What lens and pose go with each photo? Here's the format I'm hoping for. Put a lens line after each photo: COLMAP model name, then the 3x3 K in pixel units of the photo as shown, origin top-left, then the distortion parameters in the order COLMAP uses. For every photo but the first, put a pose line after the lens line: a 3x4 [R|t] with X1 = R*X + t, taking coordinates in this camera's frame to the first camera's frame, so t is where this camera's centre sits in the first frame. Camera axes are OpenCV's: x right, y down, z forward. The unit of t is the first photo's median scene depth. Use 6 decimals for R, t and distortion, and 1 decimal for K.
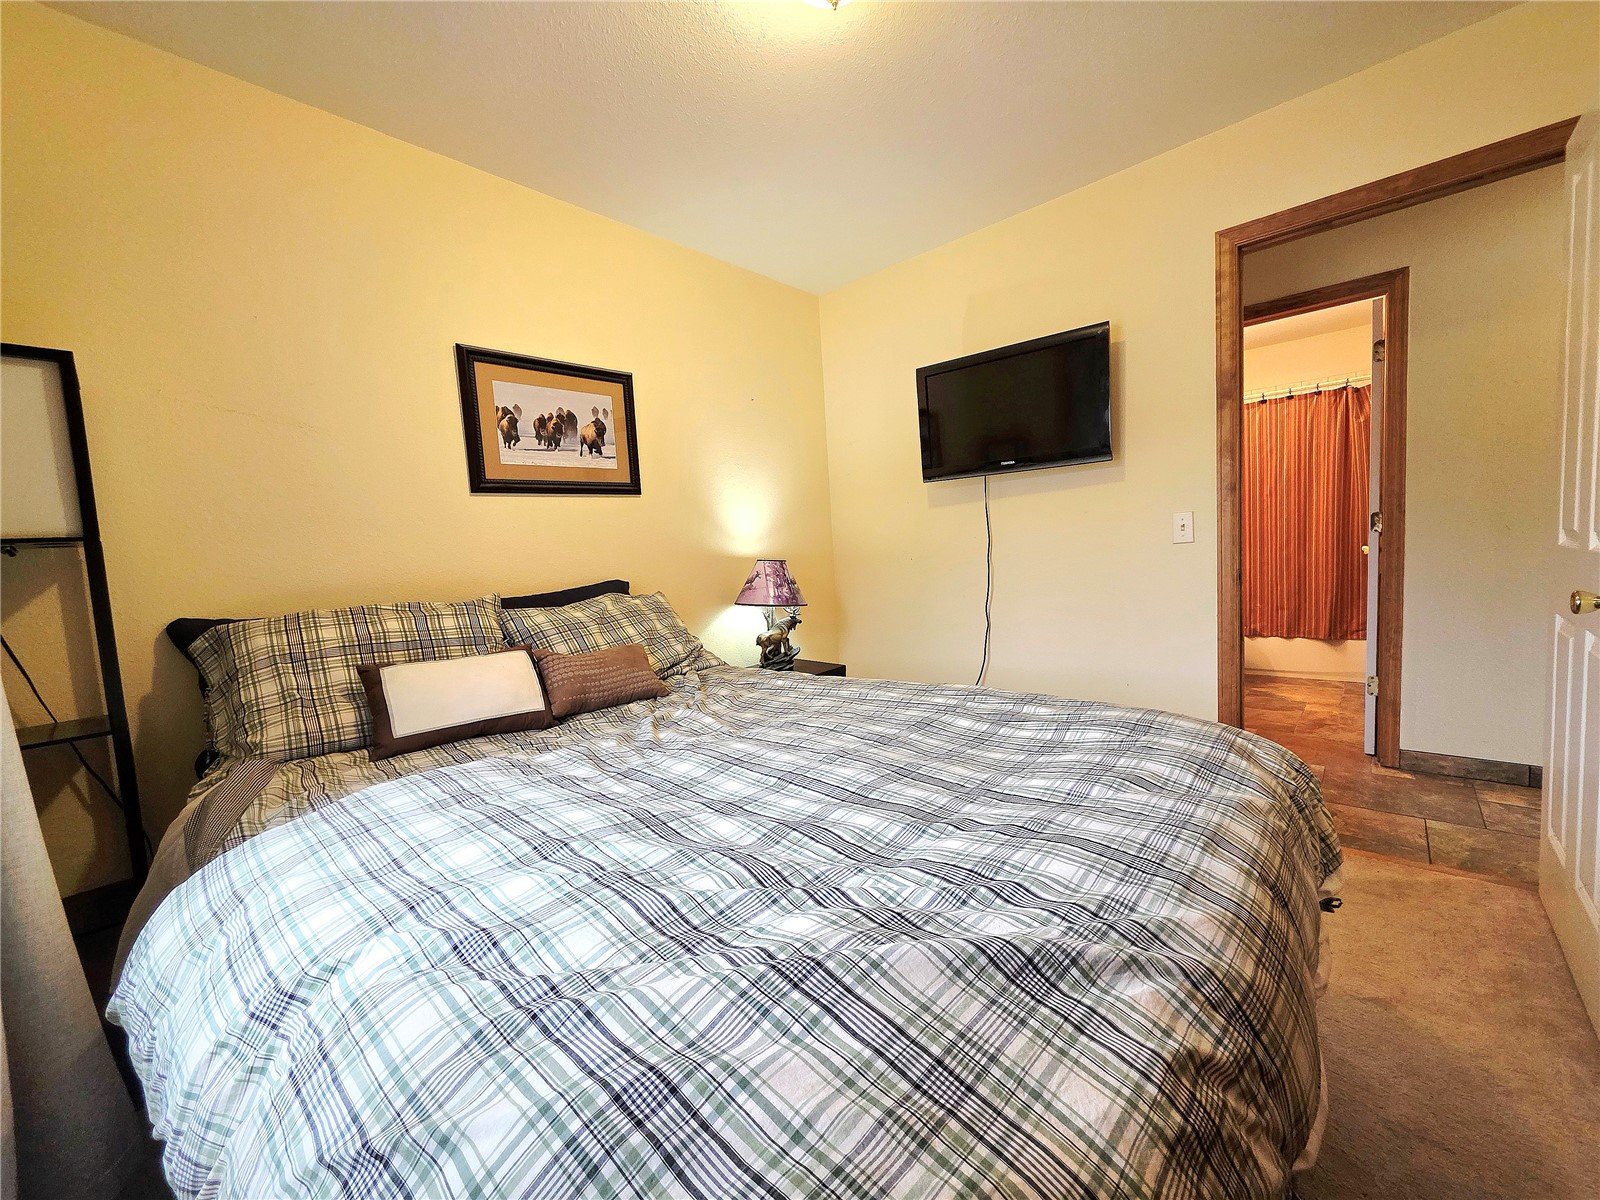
lens RADIAL K [[636.6, 0, 795.2], [0, 636.6, 599.2], [0, 0, 1]] dist [0.004280, -0.000108]
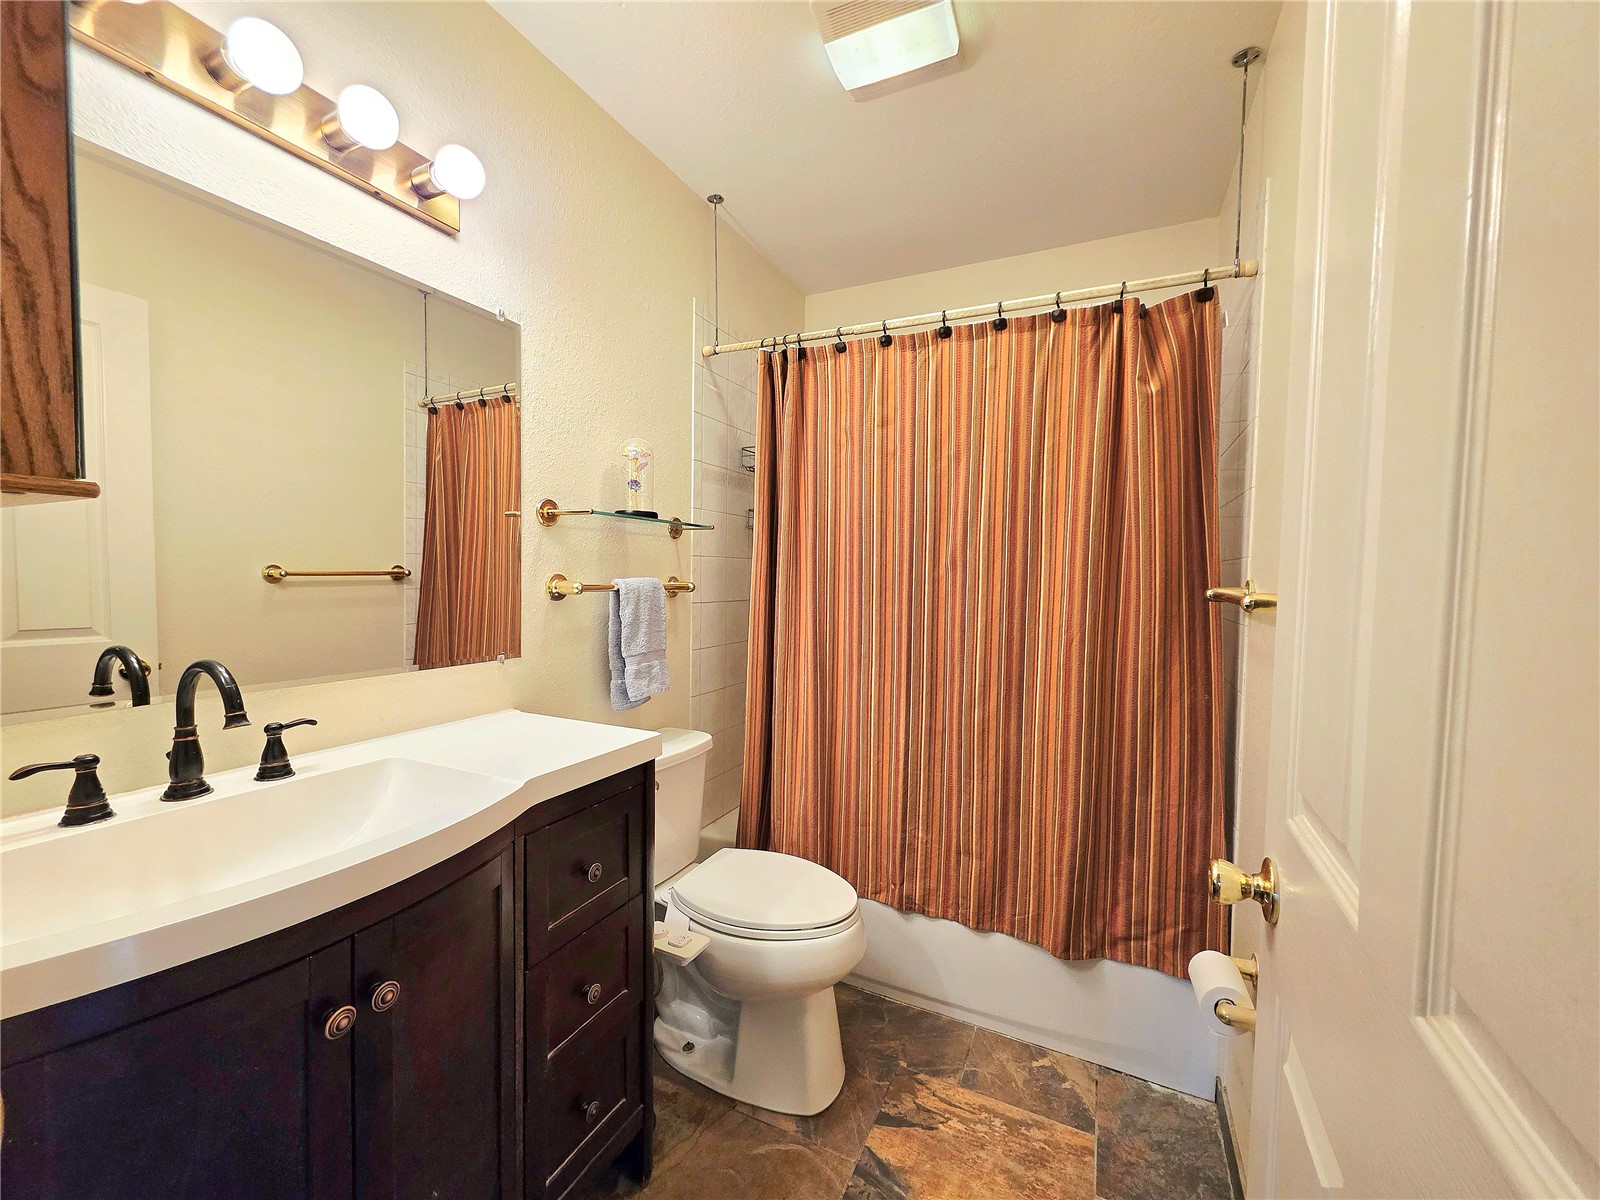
lens RADIAL K [[636.6, 0, 795.2], [0, 636.6, 599.2], [0, 0, 1]] dist [0.004280, -0.000108]
pose [[0.952003, 0.065416, 0.299016, 0.546940], [-0.051701, 0.997225, -0.053560, -0.119029], [-0.301691, 0.035530, 0.952744, 0.667757]]
